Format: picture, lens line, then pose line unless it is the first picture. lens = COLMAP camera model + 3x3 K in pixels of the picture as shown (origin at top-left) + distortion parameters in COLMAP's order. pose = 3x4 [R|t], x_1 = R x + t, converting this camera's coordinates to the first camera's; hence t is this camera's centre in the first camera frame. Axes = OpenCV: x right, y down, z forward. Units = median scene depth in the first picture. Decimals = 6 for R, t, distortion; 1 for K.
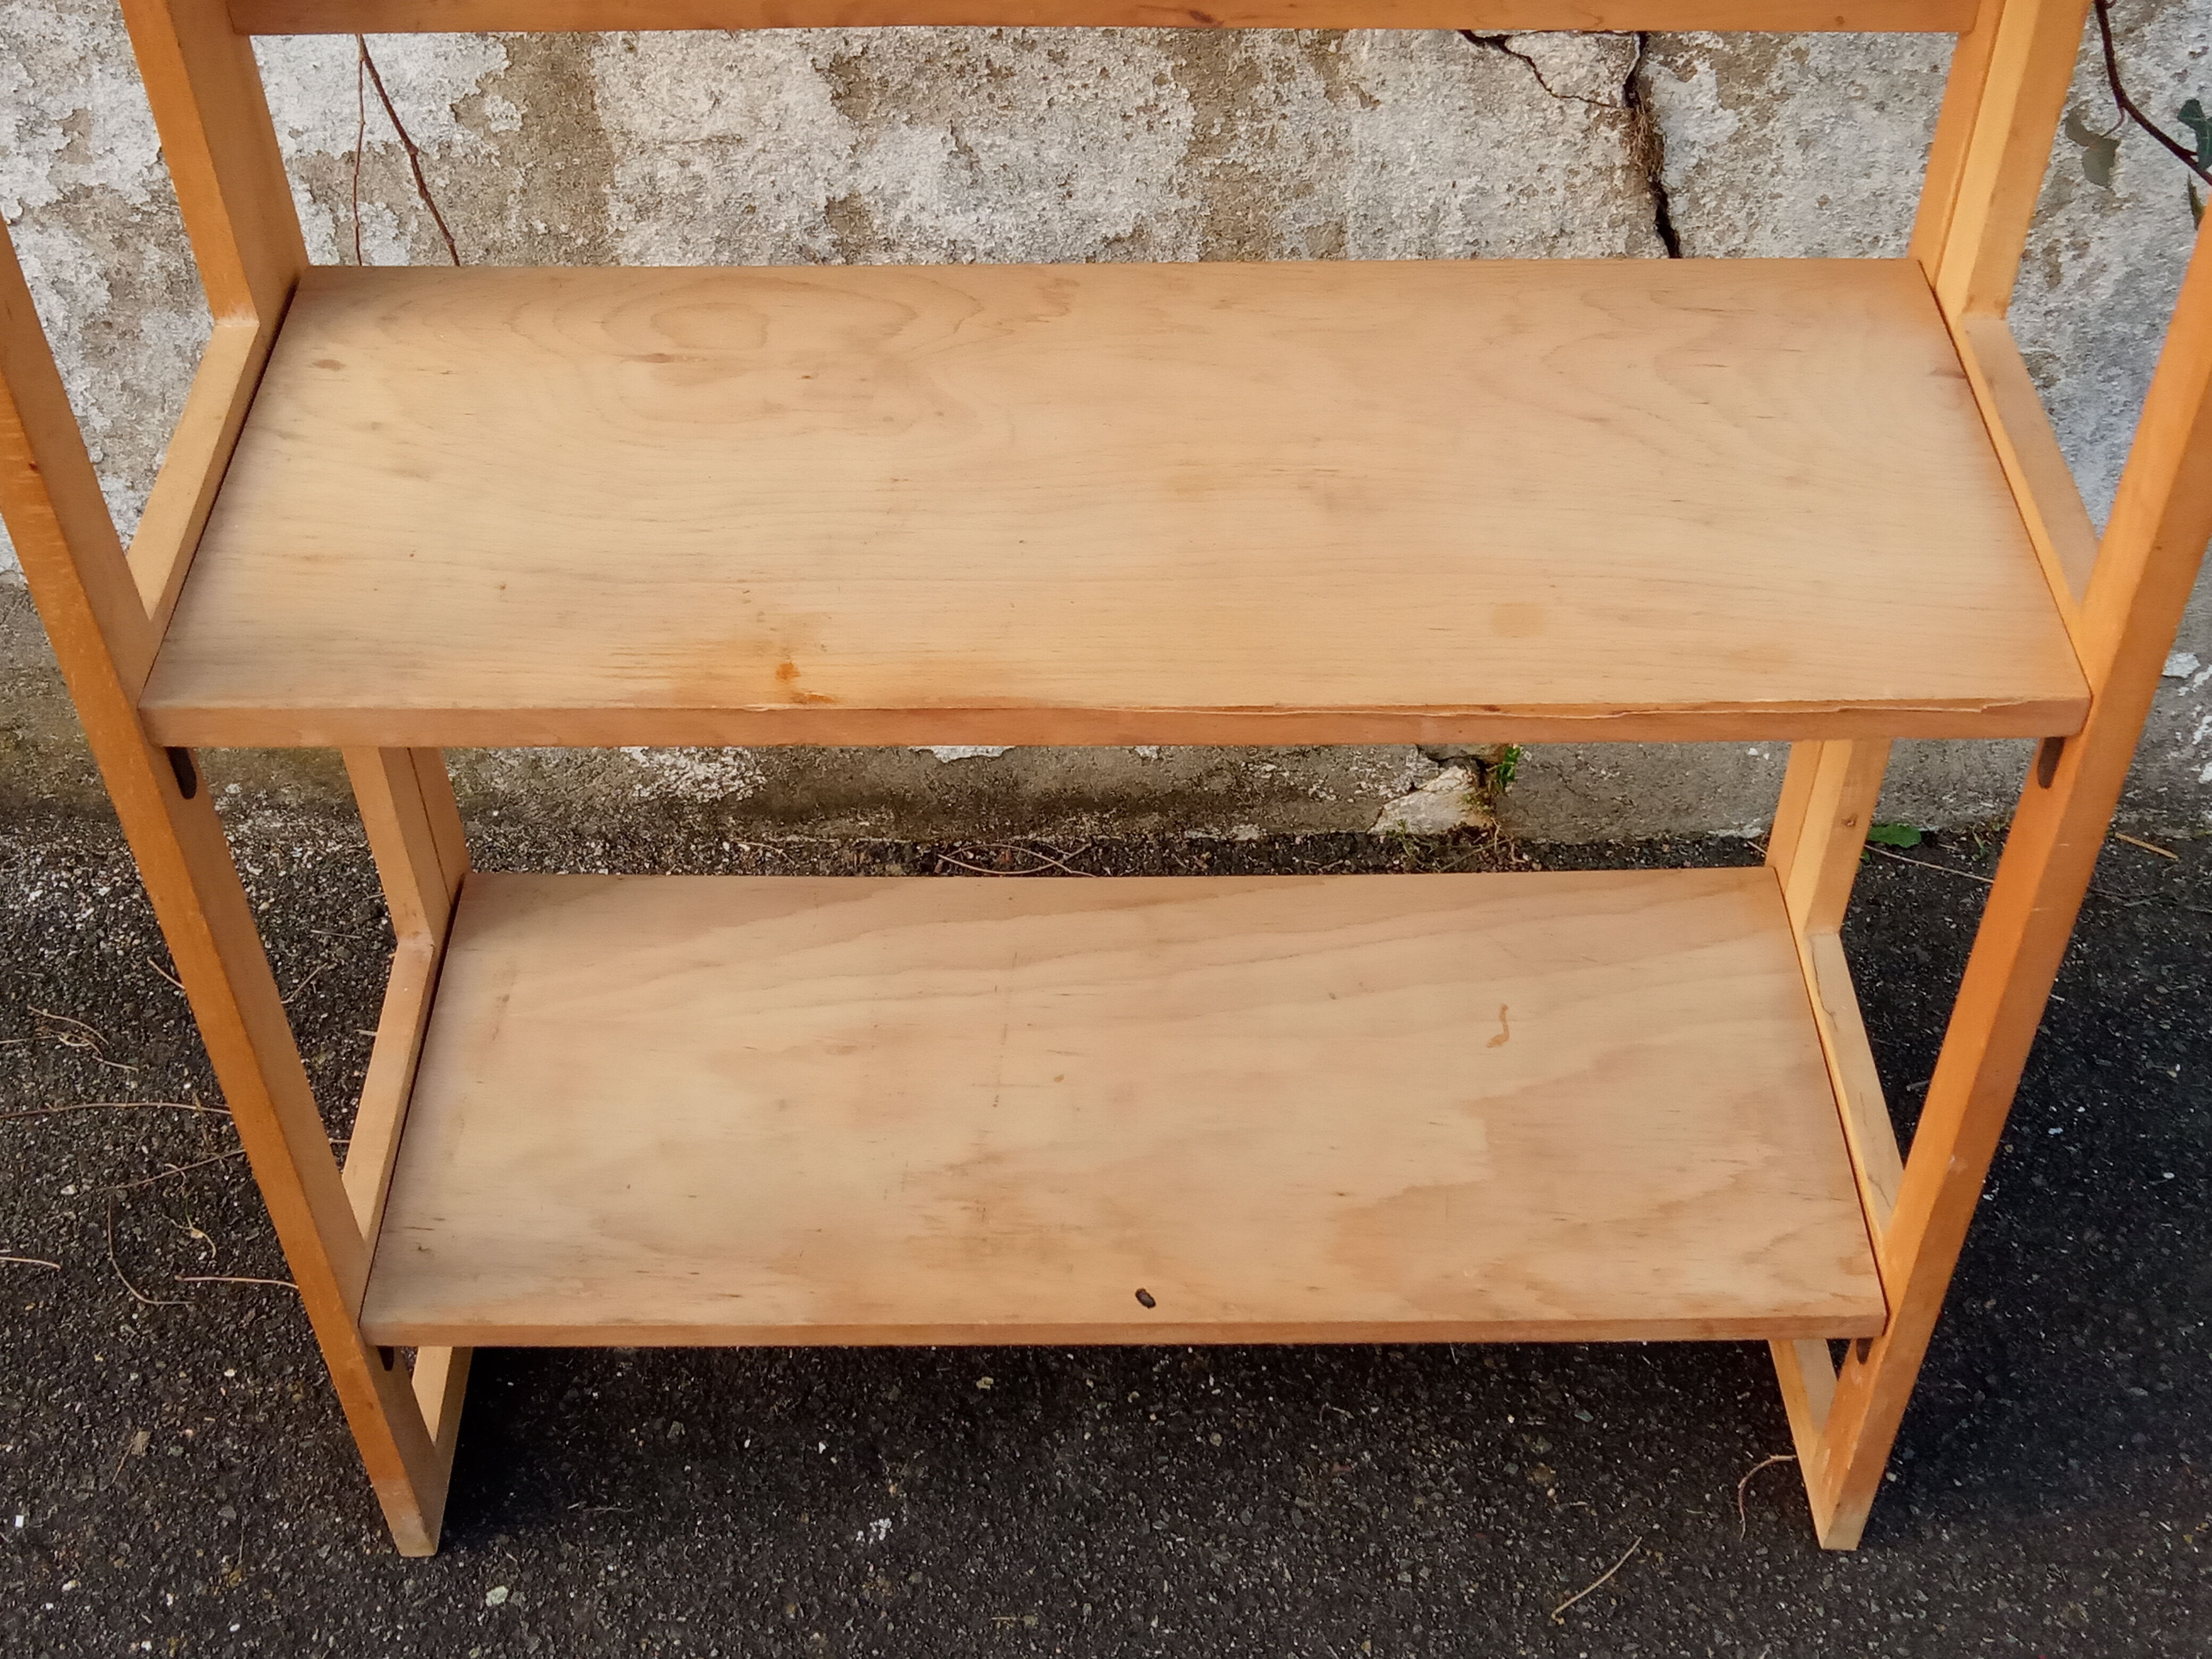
lens RADIAL K [[2601.5, 0, 1103.1], [0, 2601.5, 827.6], [0, 0, 1]] dist [0.034368, 0.000000]
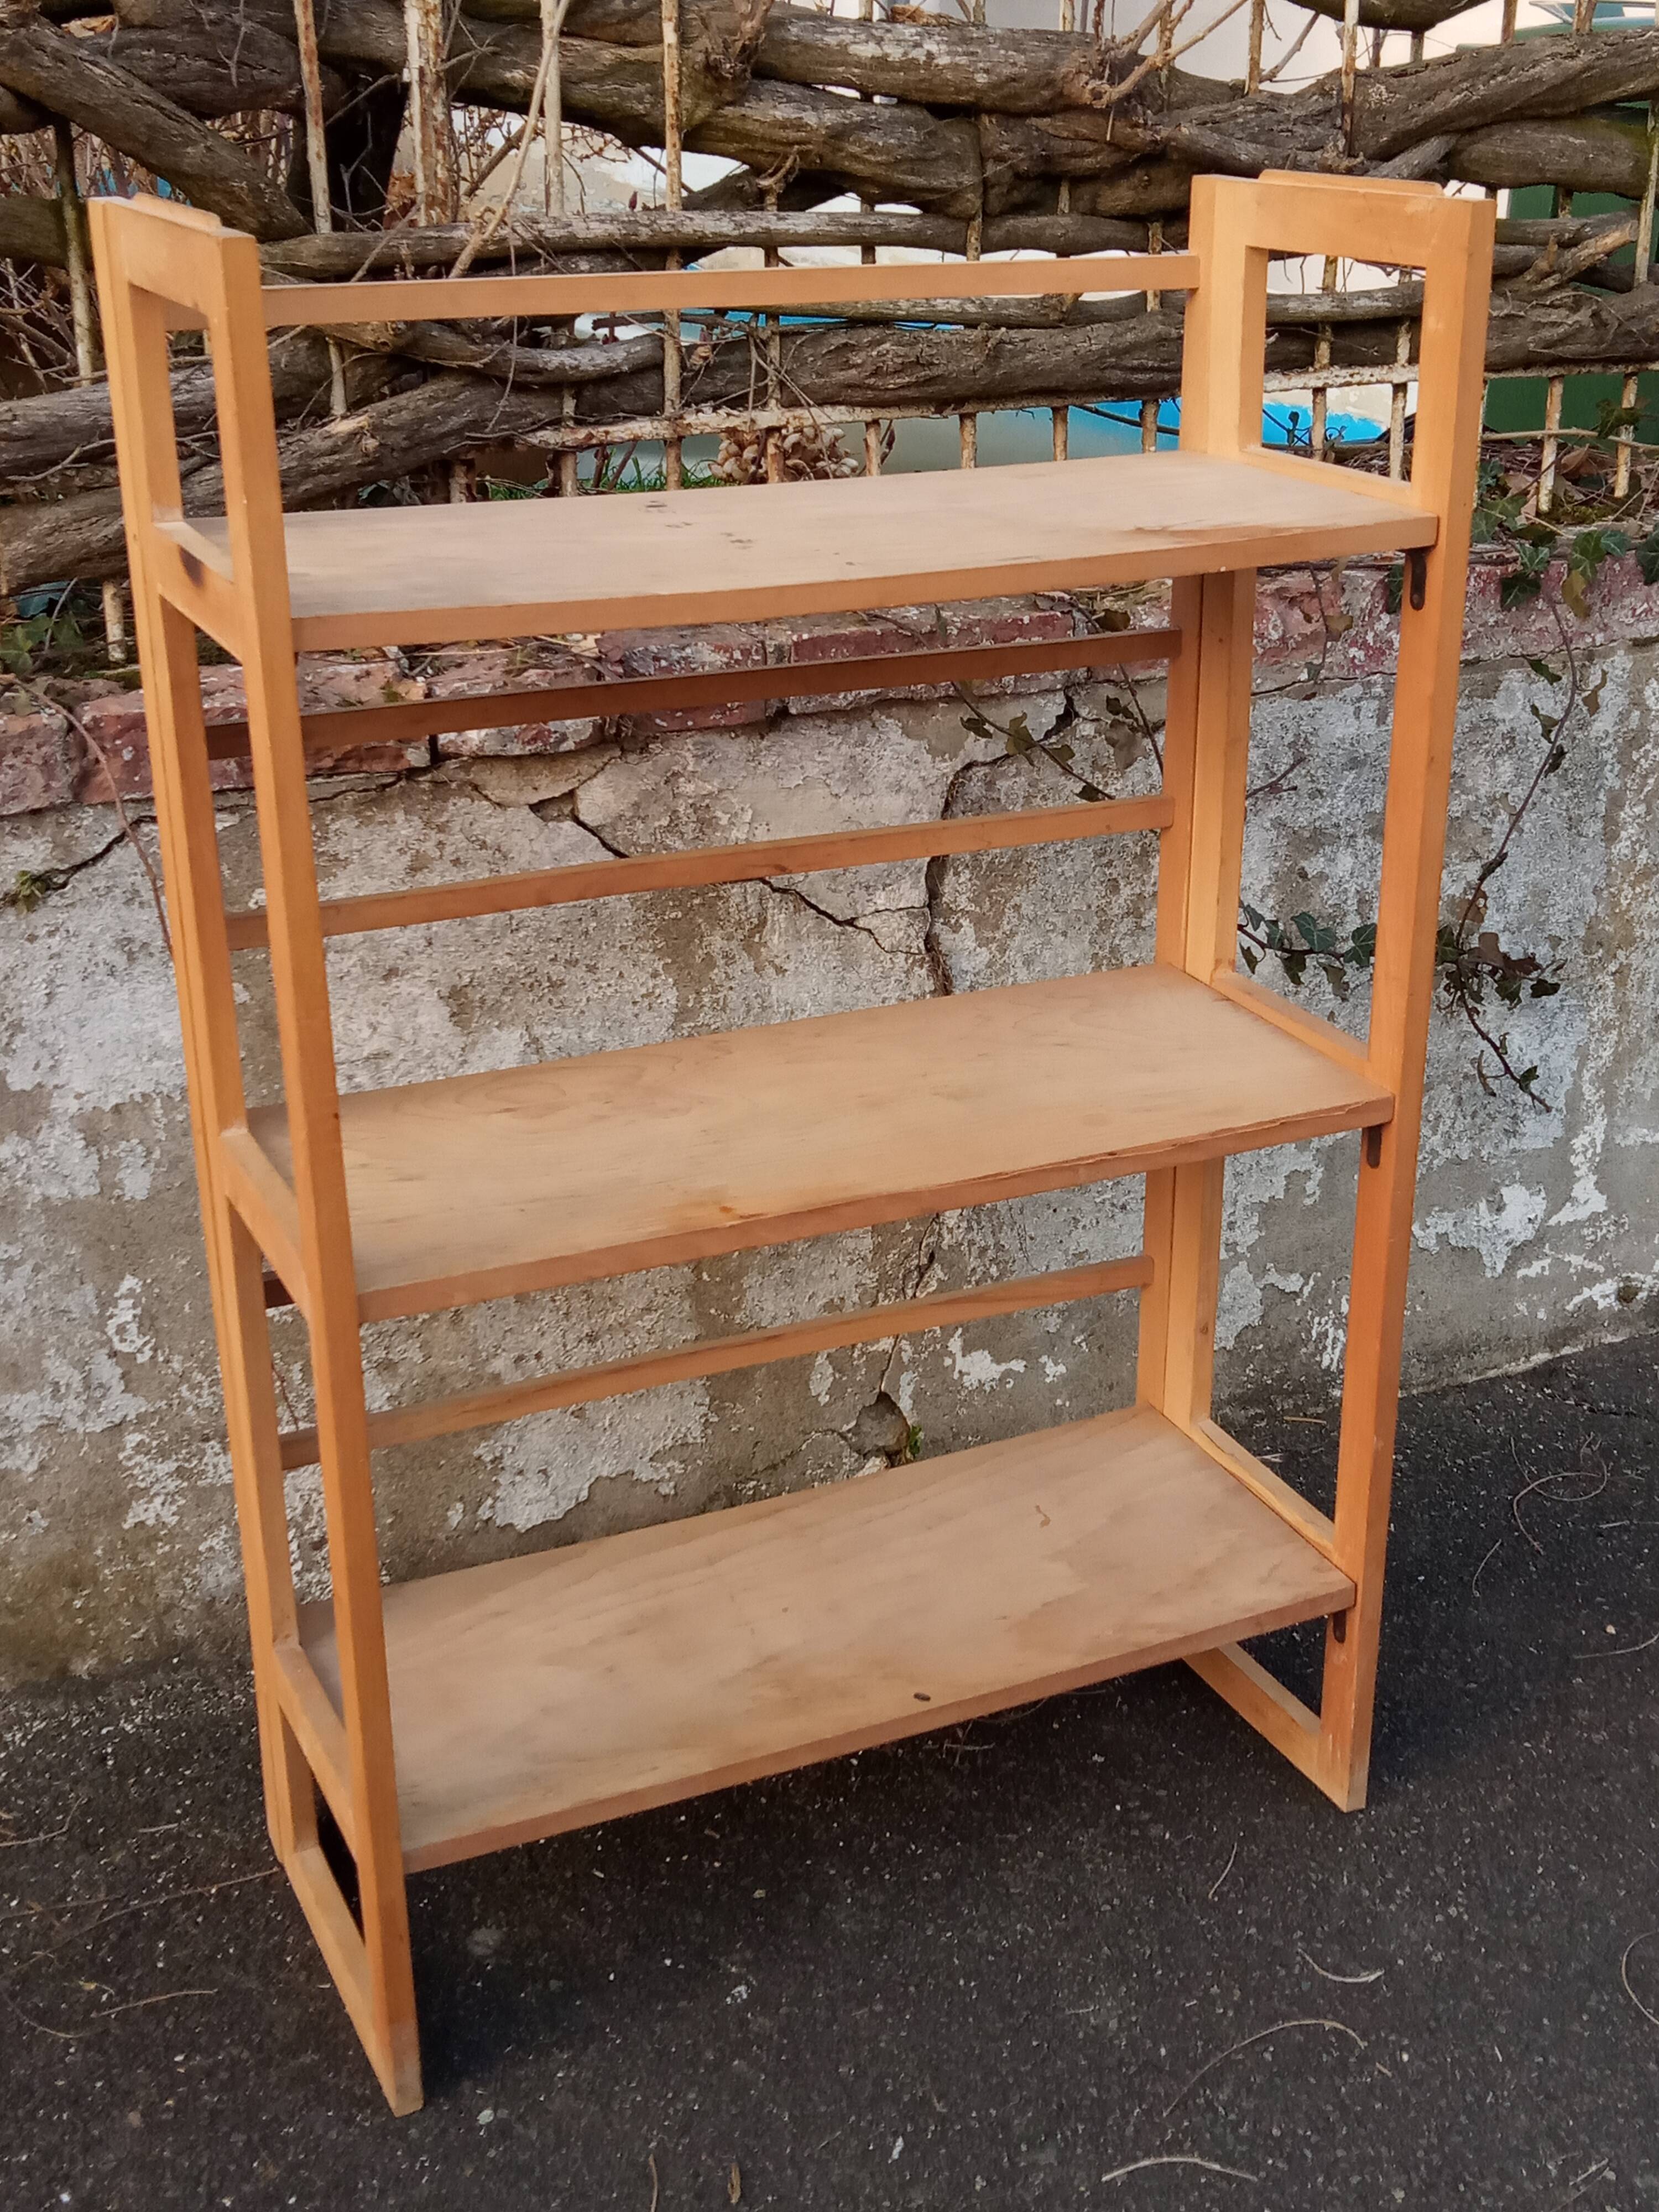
lens RADIAL K [[2609.4, 0, 842.1], [0, 2609.4, 1124.4], [0, 0, 1]] dist [0.043173, 0.000000]
pose [[0.906906, -0.156720, 0.391102, -0.485305], [0.289404, 0.906333, -0.307905, 0.293785], [-0.306214, 0.392427, 0.867314, -0.326621]]
